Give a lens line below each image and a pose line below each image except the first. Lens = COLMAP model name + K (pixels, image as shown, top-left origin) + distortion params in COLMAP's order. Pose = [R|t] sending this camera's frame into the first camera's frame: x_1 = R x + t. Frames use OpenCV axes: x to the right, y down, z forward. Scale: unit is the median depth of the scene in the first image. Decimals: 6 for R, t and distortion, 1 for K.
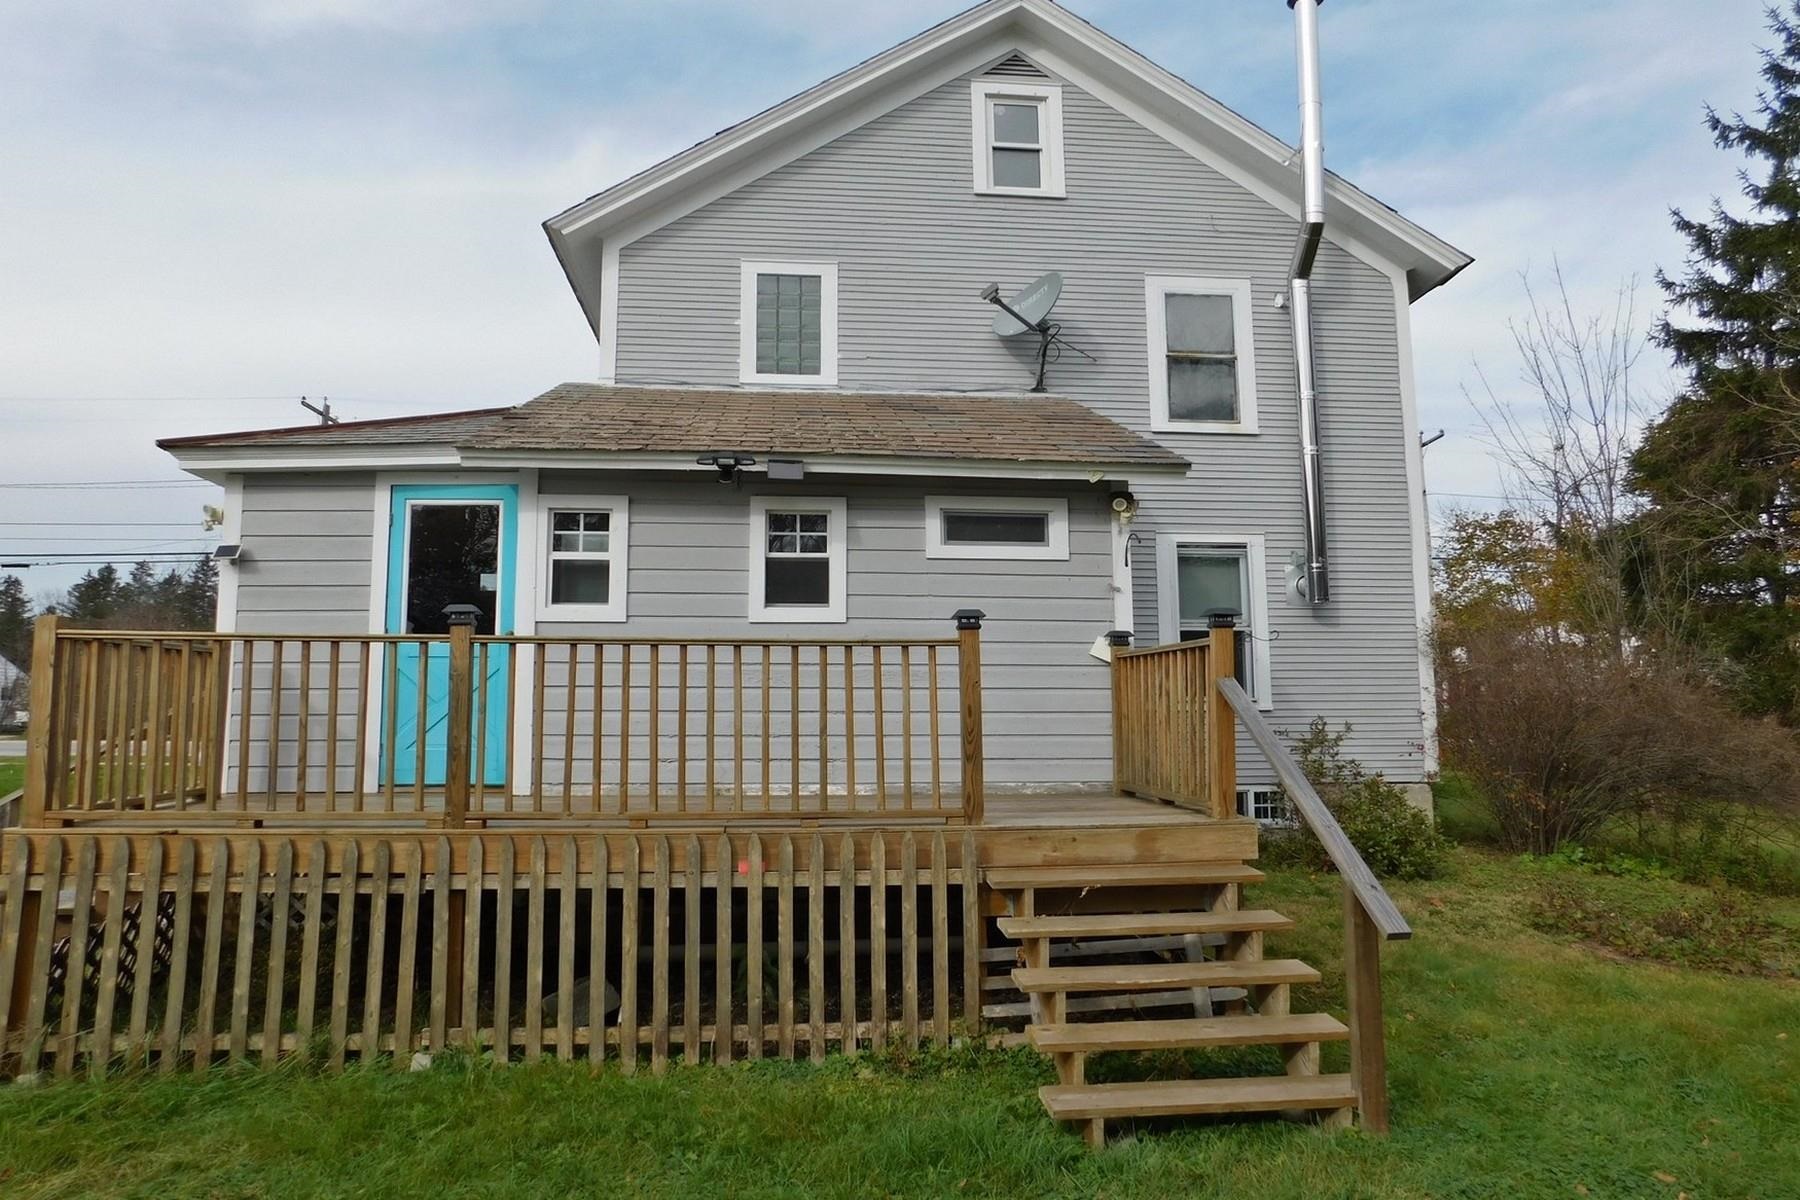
lens RADIAL K [[1183.4, 0, 901.7], [0, 1183.4, 584.6], [0, 0, 1]] dist [-0.053594, 0.007255]
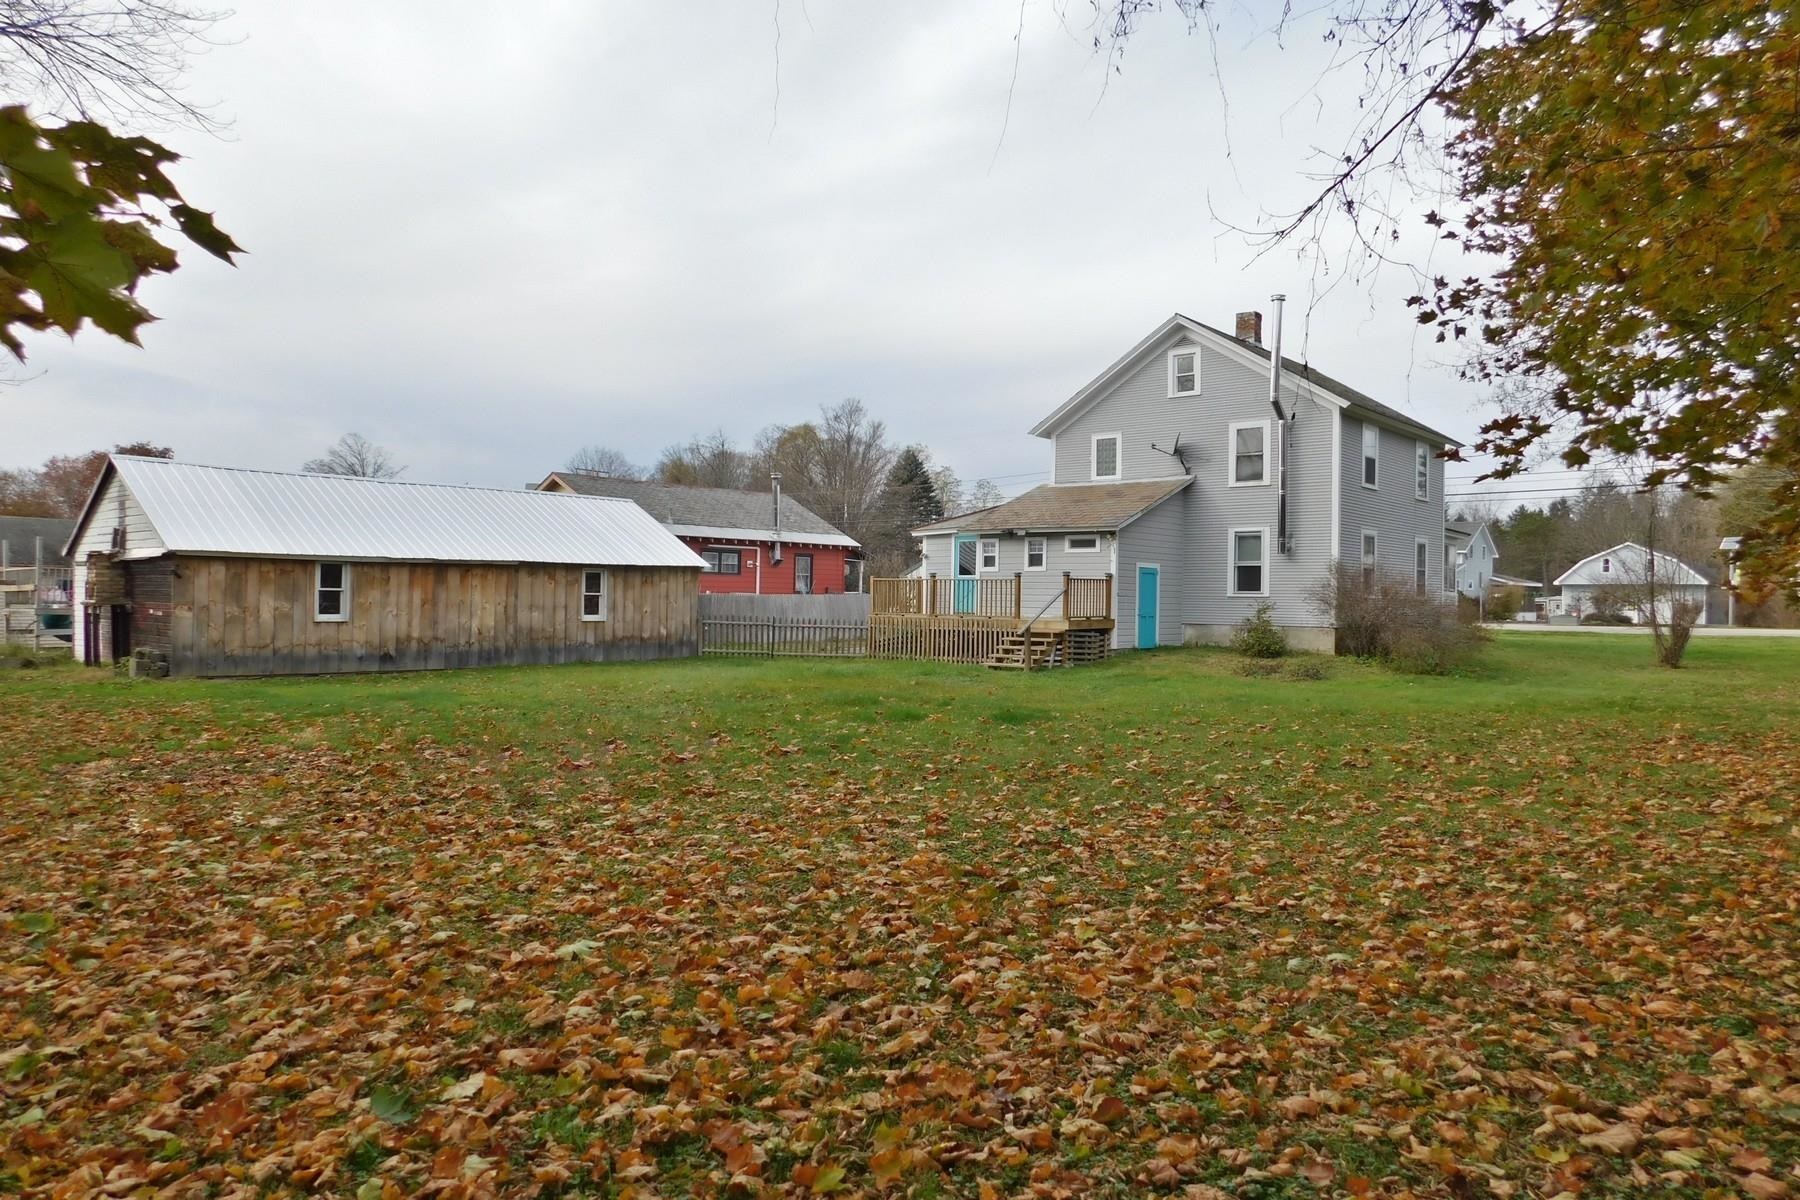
lens RADIAL K [[1183.4, 0, 899.7], [0, 1183.4, 604.9], [0, 0, 1]] dist [-0.053594, 0.007255]
pose [[0.683418, 0.015156, -0.729870, 1.605146], [0.065751, 0.994443, 0.082217, -0.135009], [0.727061, -0.104179, 0.678623, -1.277020]]
